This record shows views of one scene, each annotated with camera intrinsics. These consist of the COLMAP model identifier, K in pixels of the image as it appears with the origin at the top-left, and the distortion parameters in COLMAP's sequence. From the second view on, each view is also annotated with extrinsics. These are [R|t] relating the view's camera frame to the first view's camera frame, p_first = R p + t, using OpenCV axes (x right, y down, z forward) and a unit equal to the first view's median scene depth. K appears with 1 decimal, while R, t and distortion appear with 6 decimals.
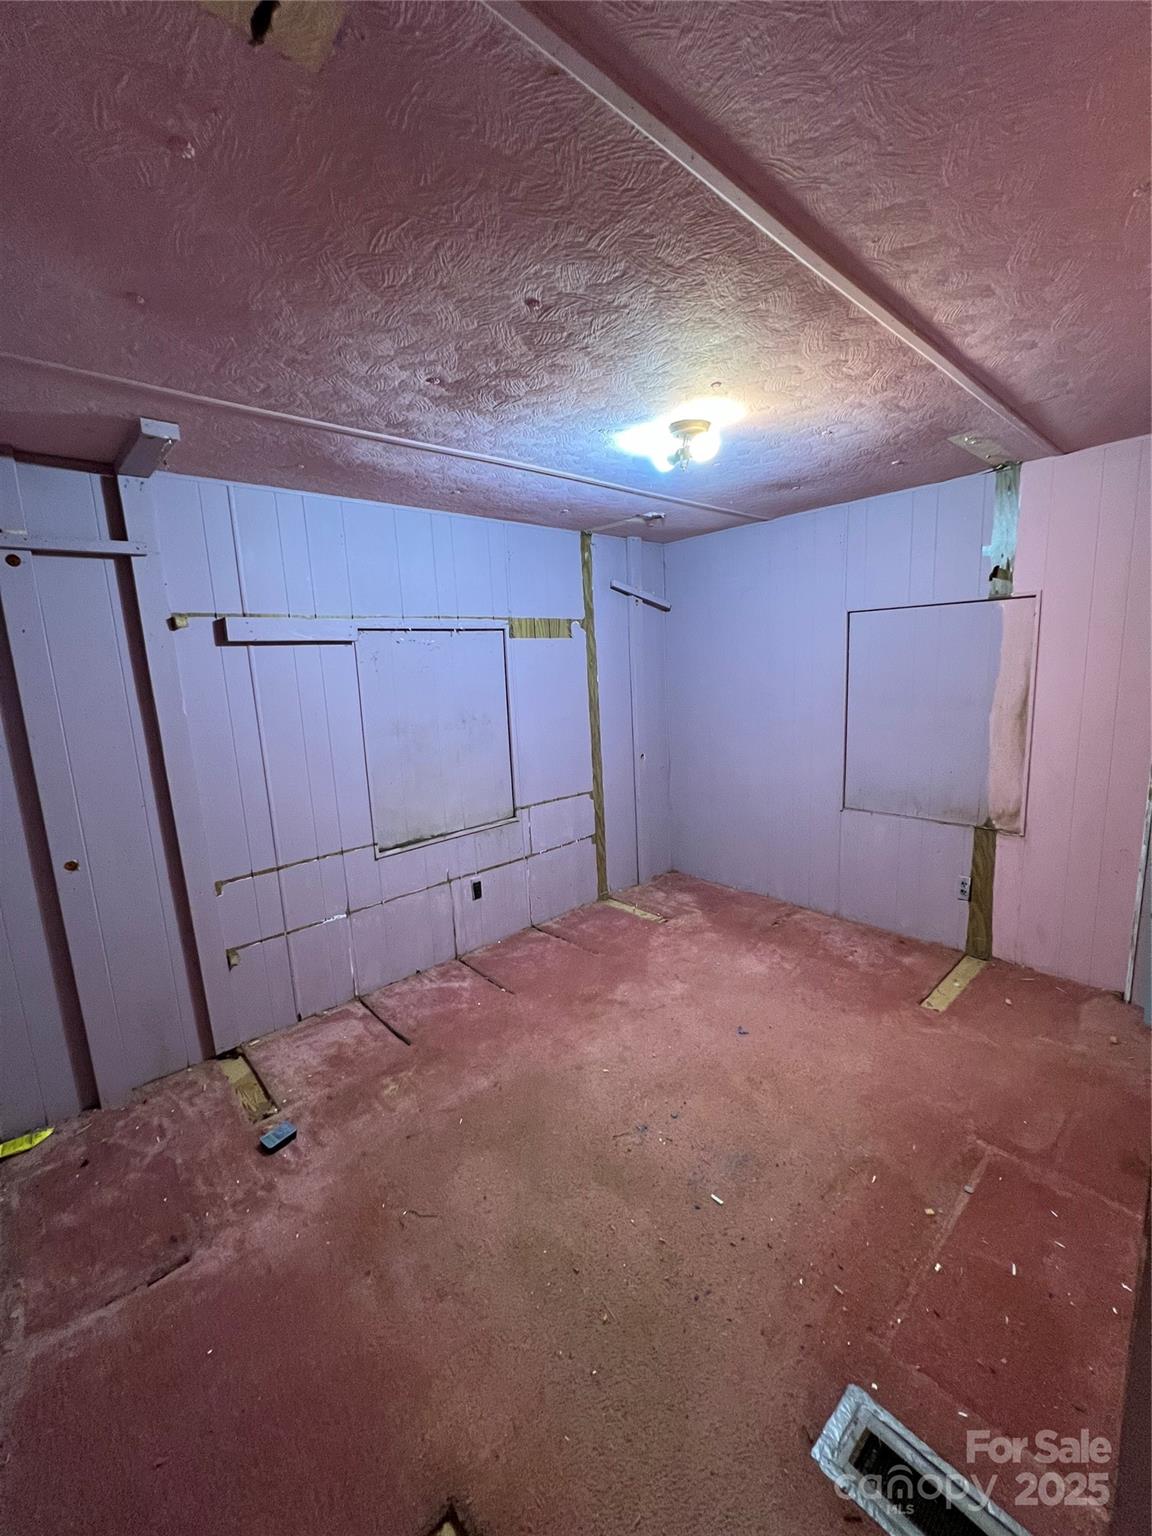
lens RADIAL K [[611.7, 0, 580.3], [0, 611.7, 764.1], [0, 0, 1]] dist [-0.002678, 0.000513]
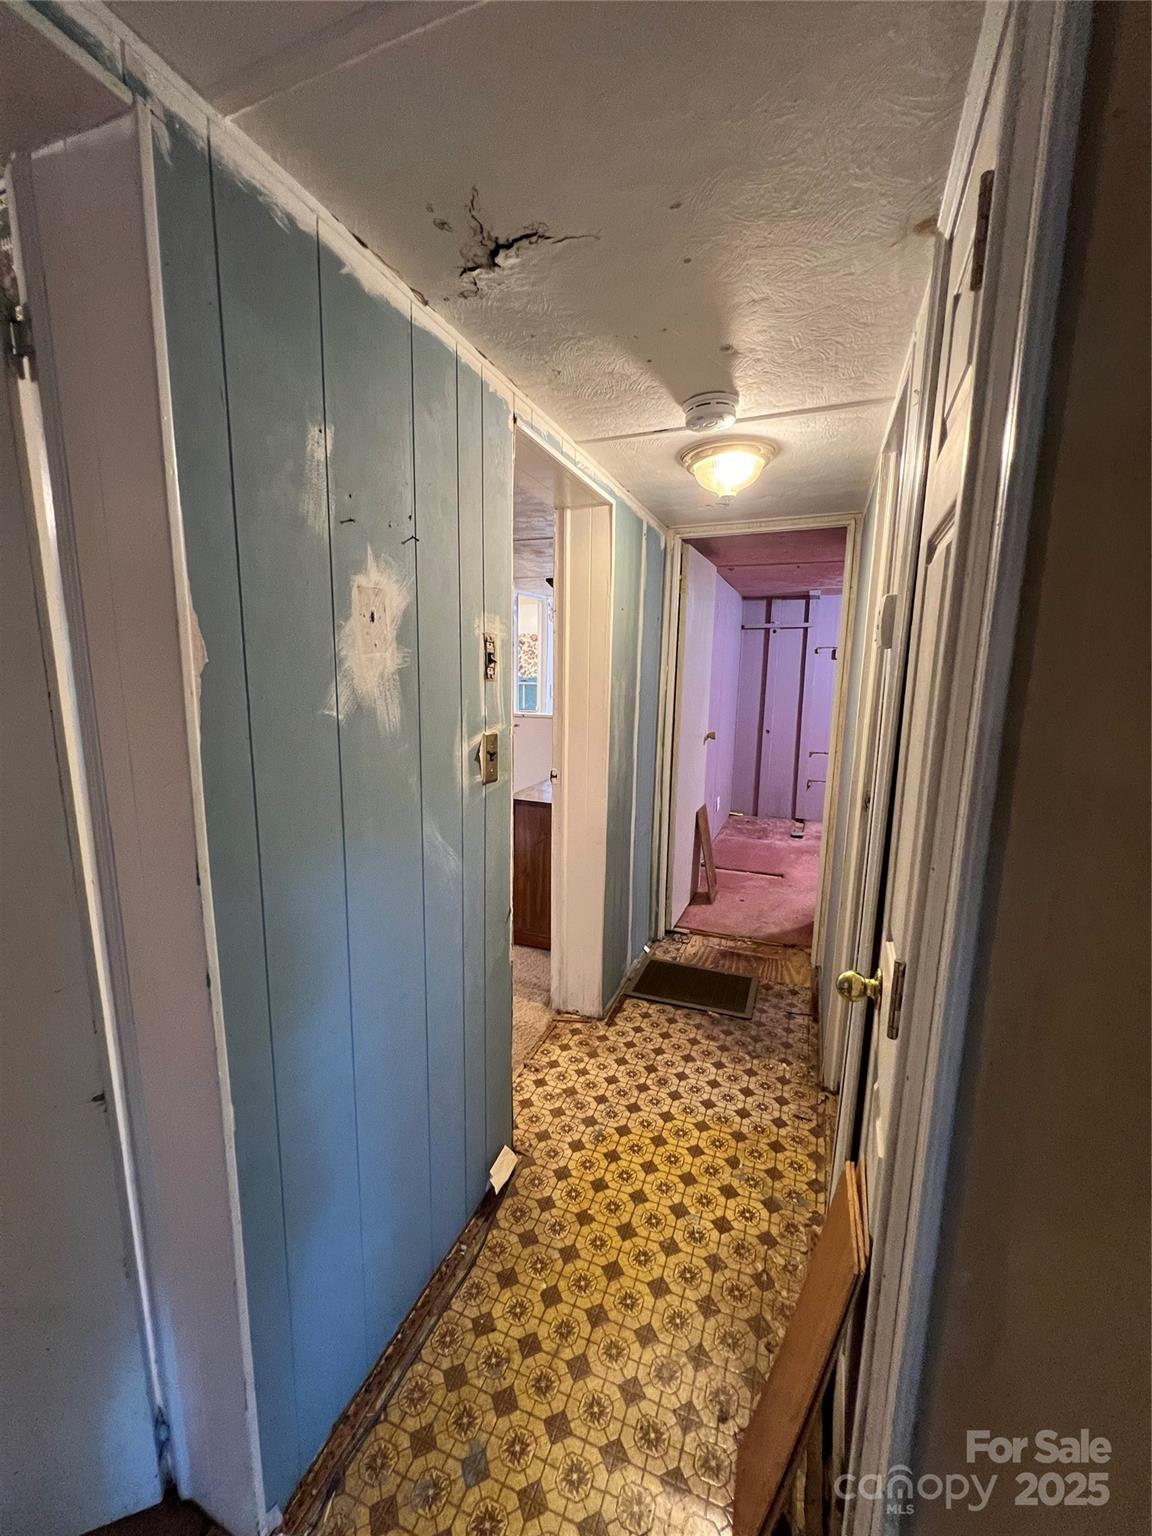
lens RADIAL K [[614.4, 0, 574.7], [0, 614.4, 768.6], [0, 0, 1]] dist [-0.001337, -0.000567]
pose [[0.426733, 0.190826, -0.884016, 1.265931], [-0.188853, 0.974738, 0.119246, 0.140616], [0.884440, 0.116063, 0.451991, -1.023282]]
